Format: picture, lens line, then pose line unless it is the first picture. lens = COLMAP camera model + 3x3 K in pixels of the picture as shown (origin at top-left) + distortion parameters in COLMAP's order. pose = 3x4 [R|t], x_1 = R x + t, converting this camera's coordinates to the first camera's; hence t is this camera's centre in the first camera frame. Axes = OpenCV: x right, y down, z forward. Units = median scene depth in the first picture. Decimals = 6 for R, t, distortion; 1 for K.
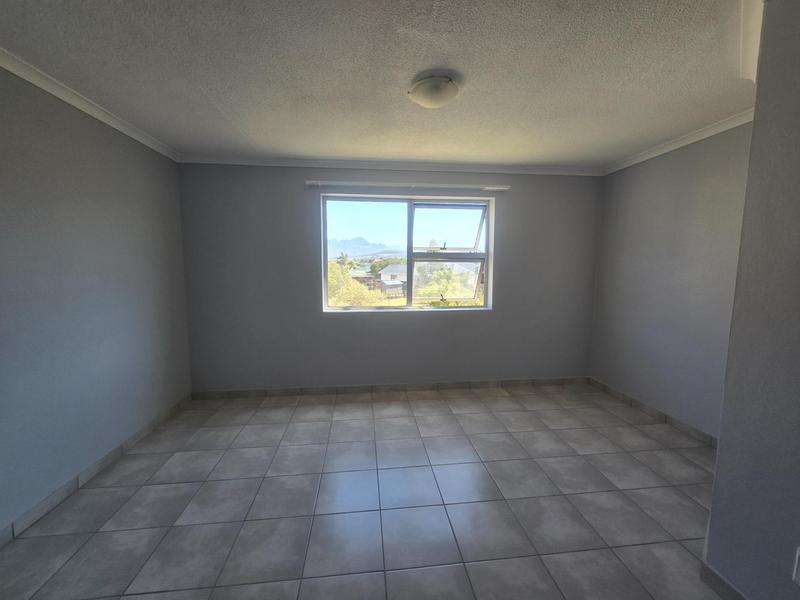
lens RADIAL K [[326.4, 0, 399.1], [0, 326.4, 299.1], [0, 0, 1]] dist [-0.006322, 0.001717]
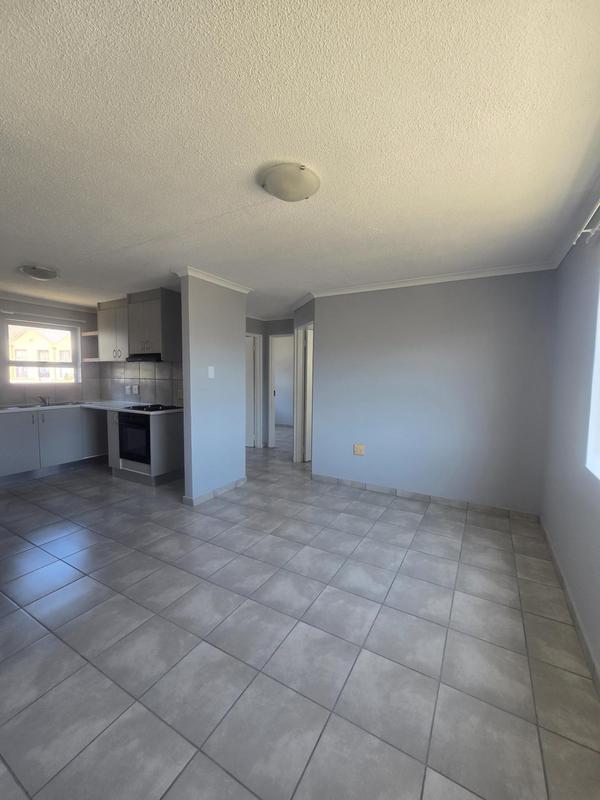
lens RADIAL K [[326.4, 0, 301.7], [0, 326.4, 398.3], [0, 0, 1]] dist [-0.006322, 0.001717]
pose [[-0.589827, 0.053604, -0.805749, 0.539675], [-0.094680, 0.986322, 0.134925, -0.112762], [0.801960, 0.155870, -0.576684, 1.036202]]
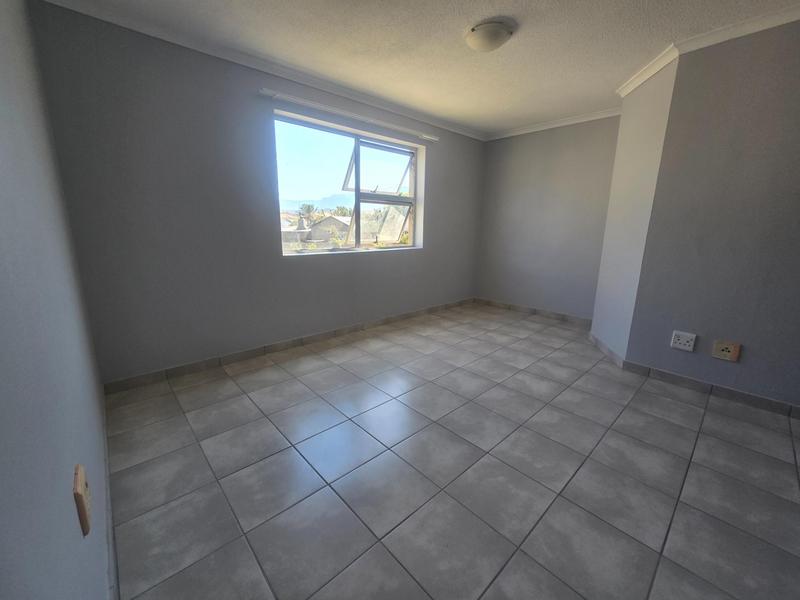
lens RADIAL K [[326.4, 0, 401.2], [0, 326.4, 297.7], [0, 0, 1]] dist [-0.006322, 0.001717]
pose [[0.801122, -0.118272, 0.586699, -0.567612], [0.048915, 0.989939, 0.132770, 0.058711], [-0.596499, -0.077667, 0.798847, 0.132672]]
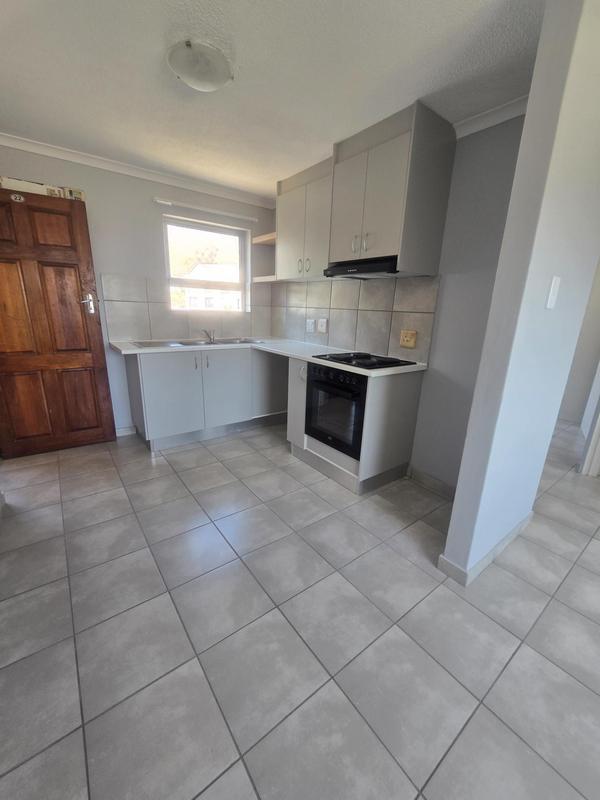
lens RADIAL K [[326.4, 0, 303.9], [0, 326.4, 401.6], [0, 0, 1]] dist [-0.006322, 0.001717]
pose [[-0.855863, 0.115441, -0.504155, 0.434975], [-0.089694, 0.926873, 0.364501, -0.060167], [0.509367, 0.357183, -0.782922, 0.667228]]
